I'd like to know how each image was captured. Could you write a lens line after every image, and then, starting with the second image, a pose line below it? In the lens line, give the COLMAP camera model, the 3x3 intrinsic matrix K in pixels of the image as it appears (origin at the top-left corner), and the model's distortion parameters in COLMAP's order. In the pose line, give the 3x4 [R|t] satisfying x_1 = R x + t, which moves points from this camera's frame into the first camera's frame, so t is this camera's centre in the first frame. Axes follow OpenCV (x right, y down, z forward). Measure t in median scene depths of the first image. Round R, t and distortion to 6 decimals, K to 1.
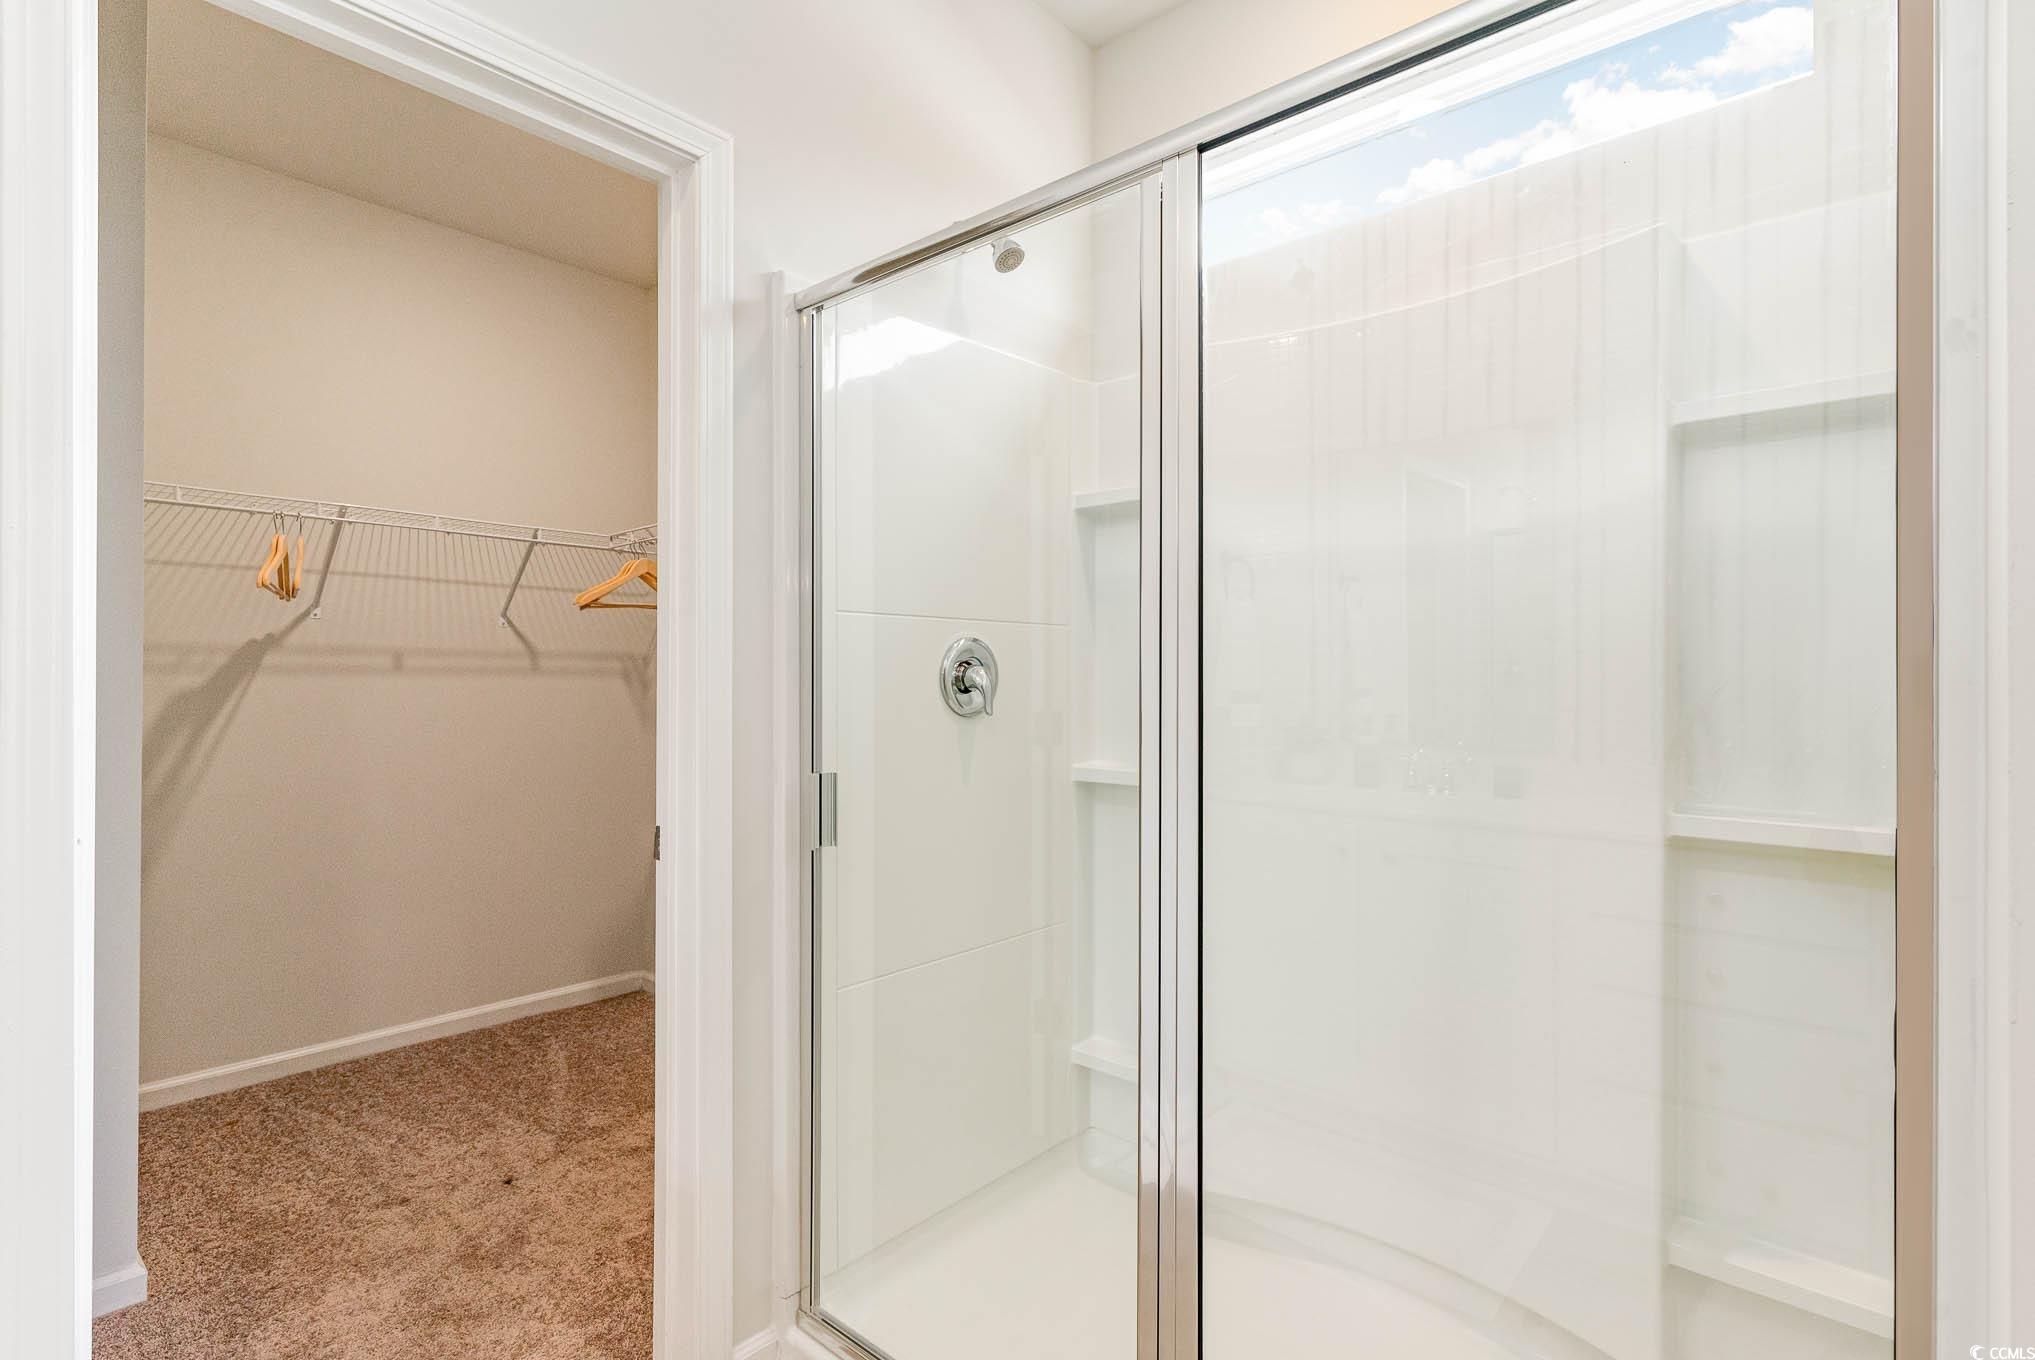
lens RADIAL K [[968.3, 0, 1017.6], [0, 968.3, 673.5], [0, 0, 1]] dist [0.000358, -0.000230]
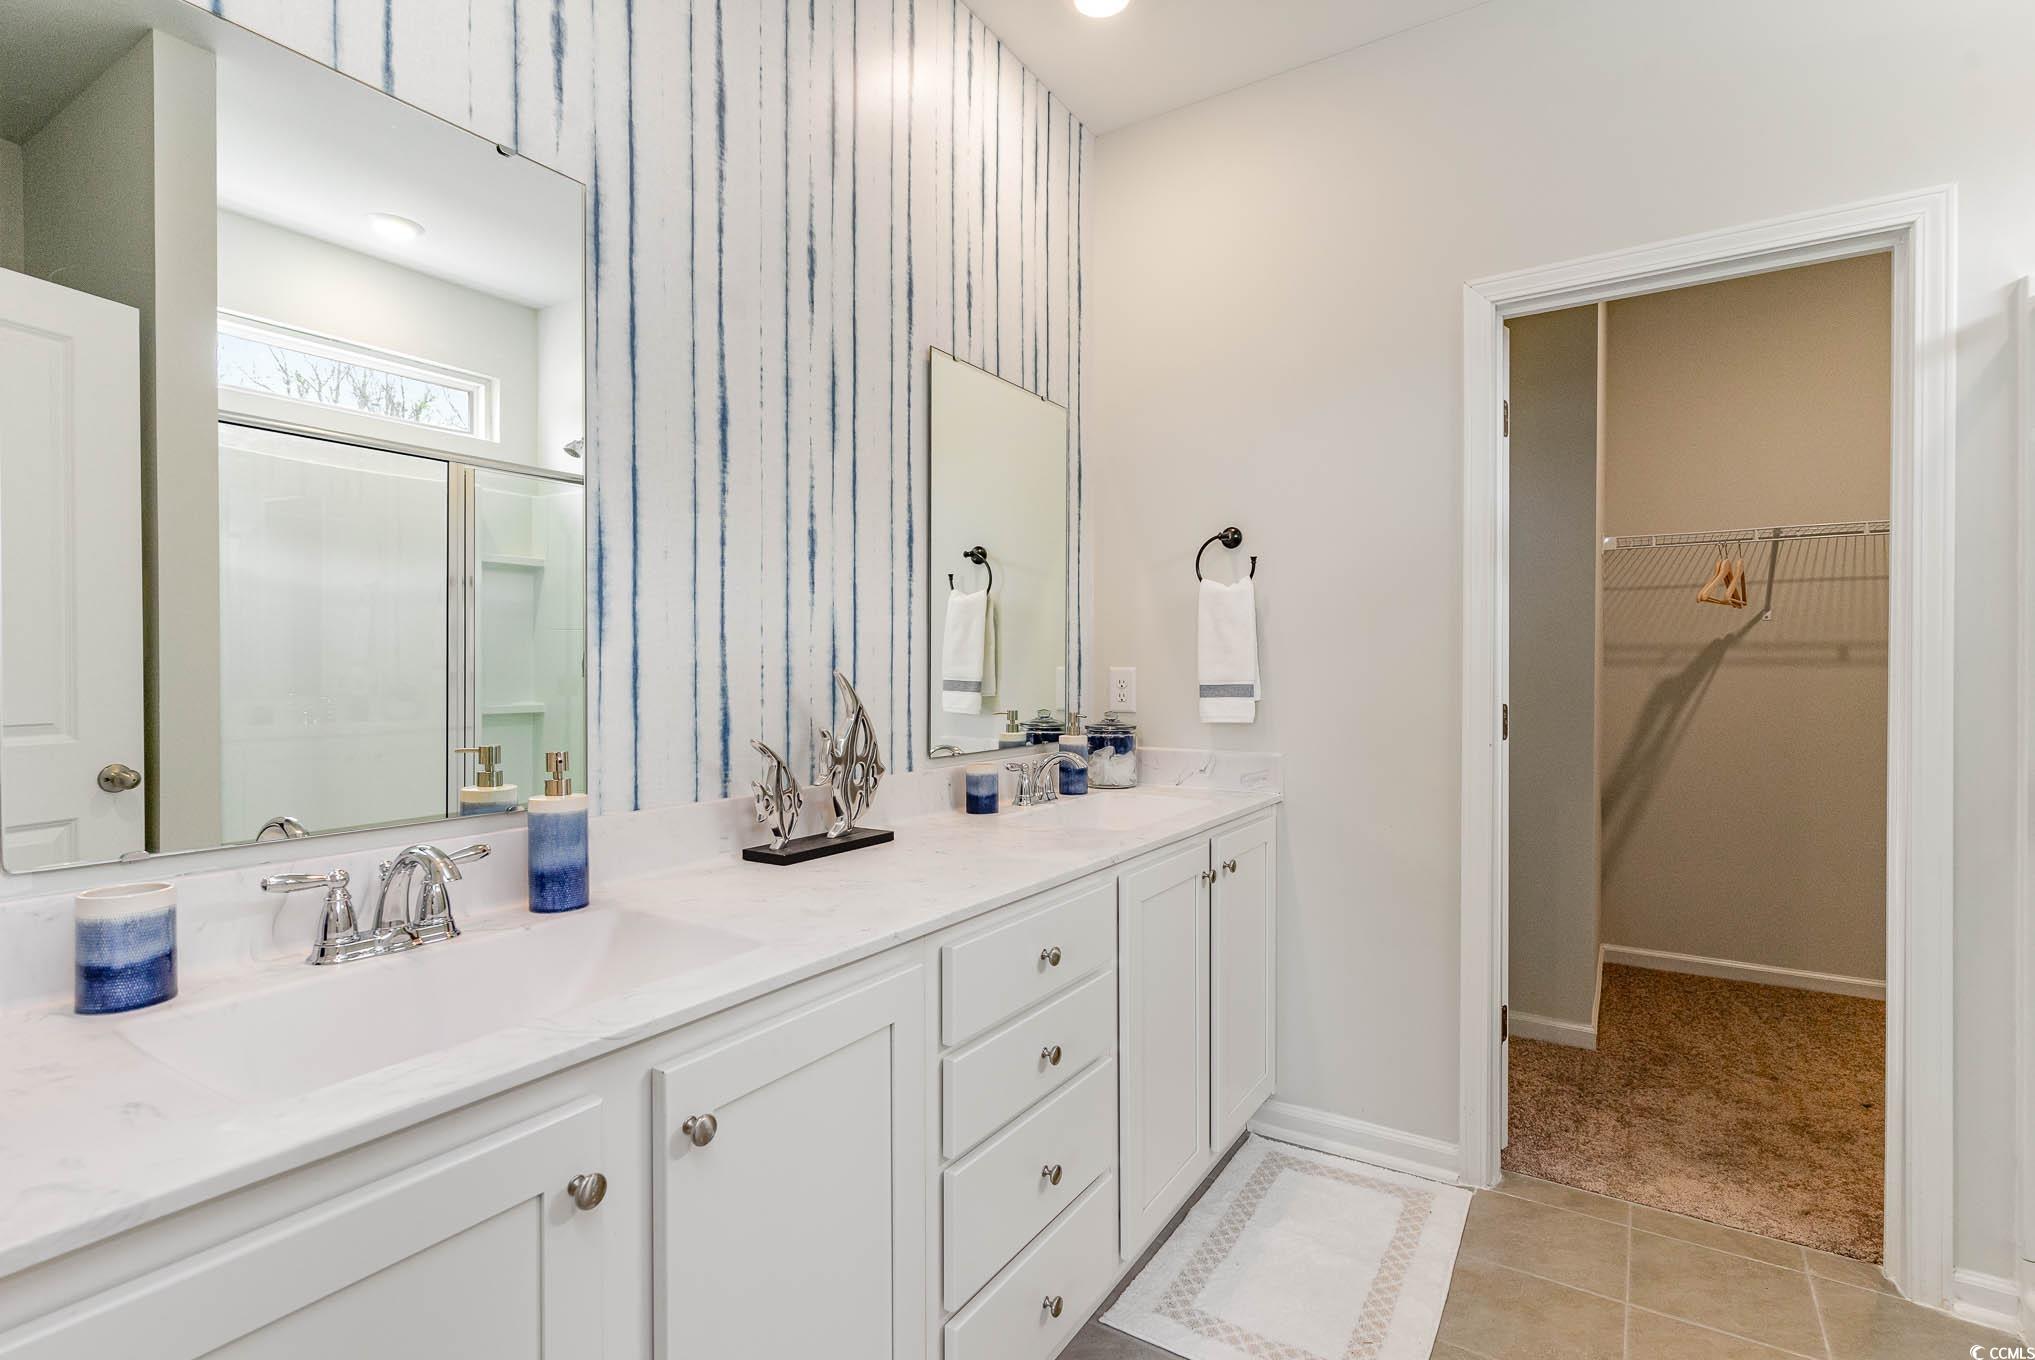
lens RADIAL K [[968.3, 0, 1020.4], [0, 968.3, 674.8], [0, 0, 1]] dist [0.000358, -0.000230]
pose [[0.155682, 0.003209, -0.987802, 0.368467], [0.010028, 0.999938, 0.004829, -0.003053], [0.987756, -0.010658, 0.155640, -0.136801]]
